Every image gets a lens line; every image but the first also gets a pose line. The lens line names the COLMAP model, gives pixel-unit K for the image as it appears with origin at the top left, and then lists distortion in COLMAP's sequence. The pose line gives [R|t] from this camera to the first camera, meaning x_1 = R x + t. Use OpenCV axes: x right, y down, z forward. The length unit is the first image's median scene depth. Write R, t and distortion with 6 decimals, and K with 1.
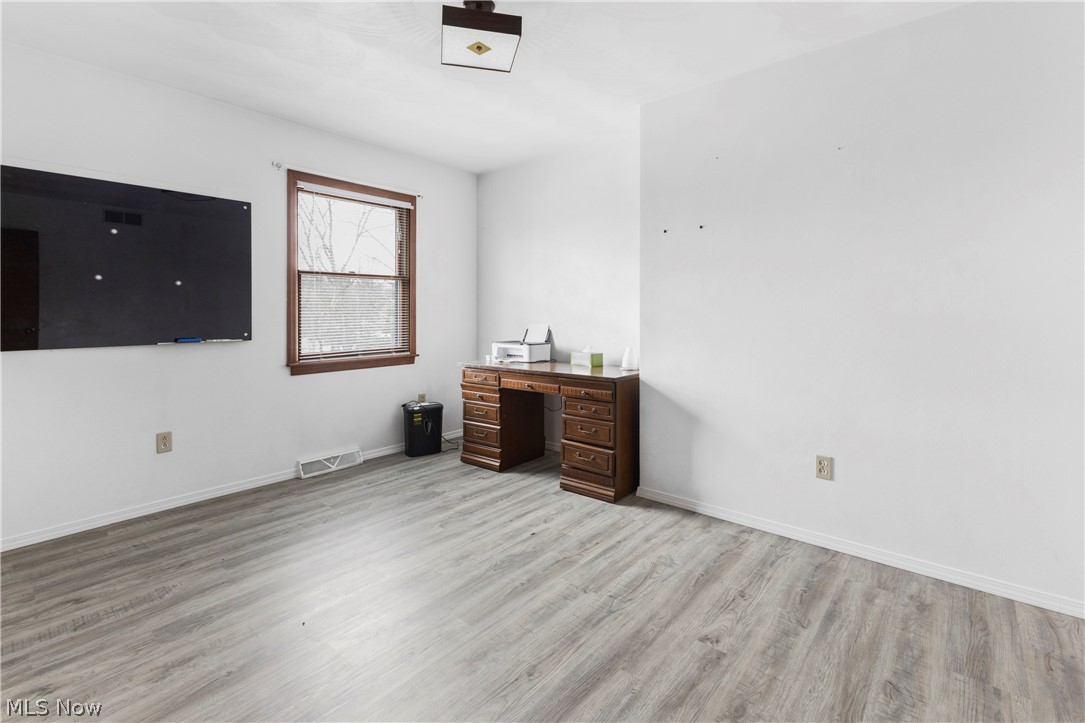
lens RADIAL K [[474.3, 0, 542.4], [0, 474.3, 311.1], [0, 0, 1]] dist [-0.000662, -0.000103]
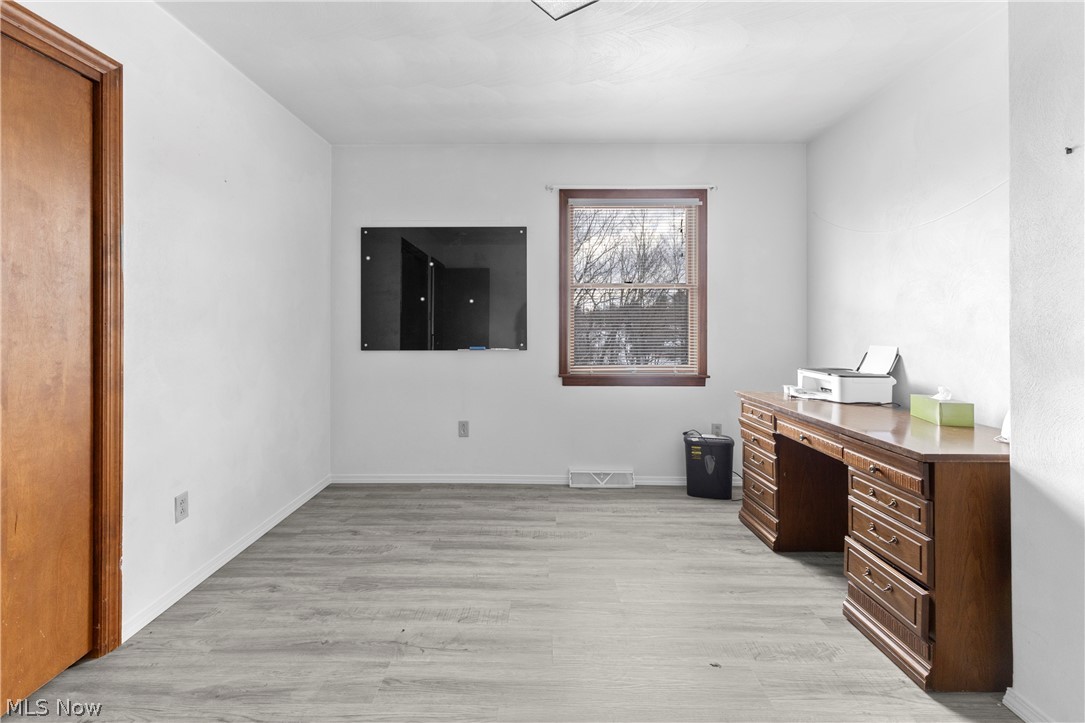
lens RADIAL K [[475.3, 0, 539.3], [0, 475.3, 320.6], [0, 0, 1]] dist [0.003722, 0.000054]
pose [[0.647640, -0.001463, -0.761945, 0.253813], [-0.003502, 0.999982, -0.004897, -0.002669], [0.761938, 0.005840, 0.647623, 0.299144]]
